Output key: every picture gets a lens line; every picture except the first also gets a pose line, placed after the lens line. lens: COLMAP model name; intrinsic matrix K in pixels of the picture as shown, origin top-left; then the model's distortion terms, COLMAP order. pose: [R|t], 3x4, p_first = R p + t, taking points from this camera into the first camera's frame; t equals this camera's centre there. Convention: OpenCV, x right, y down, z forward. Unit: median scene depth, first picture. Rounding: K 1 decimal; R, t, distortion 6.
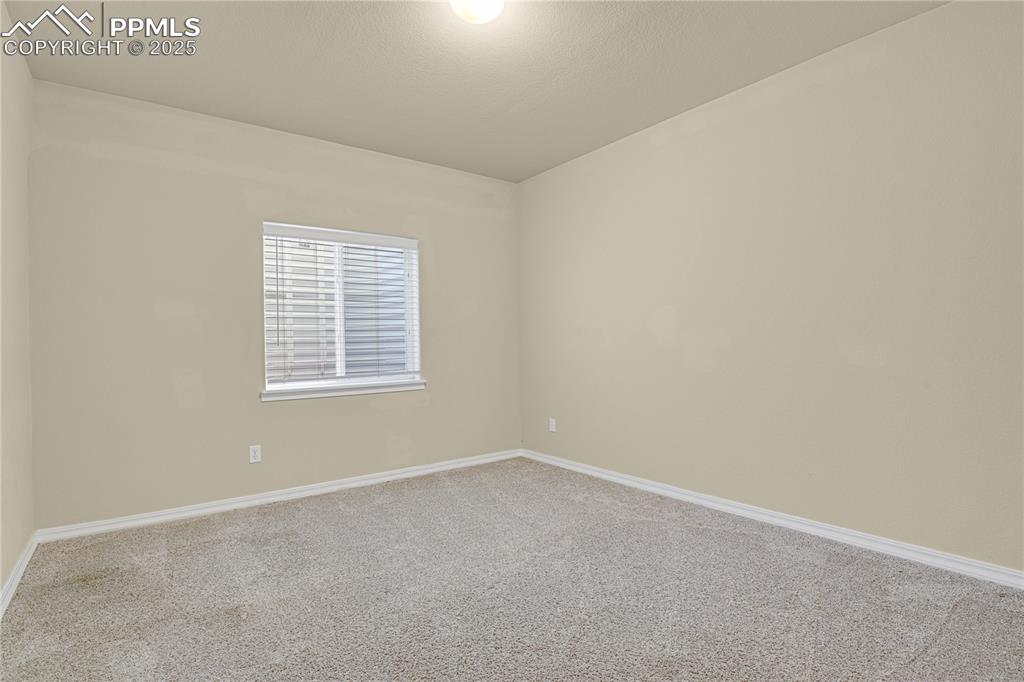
lens RADIAL K [[495.4, 0, 510.6], [0, 495.4, 343.2], [0, 0, 1]] dist [0.024116, -0.000804]
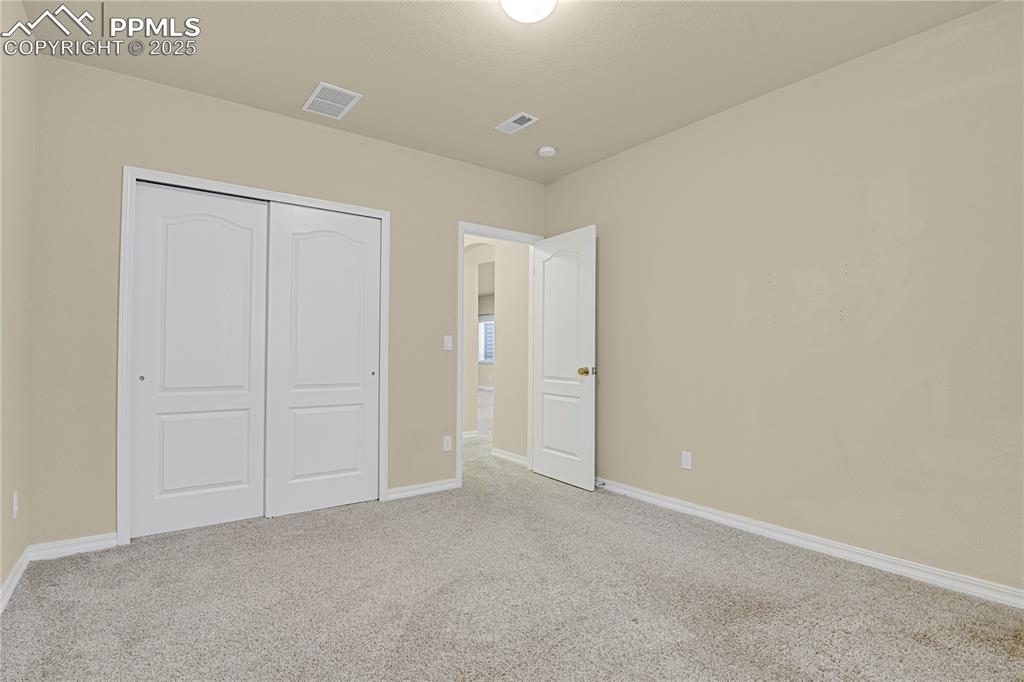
lens RADIAL K [[495.4, 0, 509.5], [0, 495.4, 343.5], [0, 0, 1]] dist [0.024116, -0.000804]
pose [[0.999822, 0.016983, -0.008227, -0.062564], [-0.017113, 0.999725, -0.016034, 0.001350], [0.007952, 0.016172, 0.999838, 0.080612]]
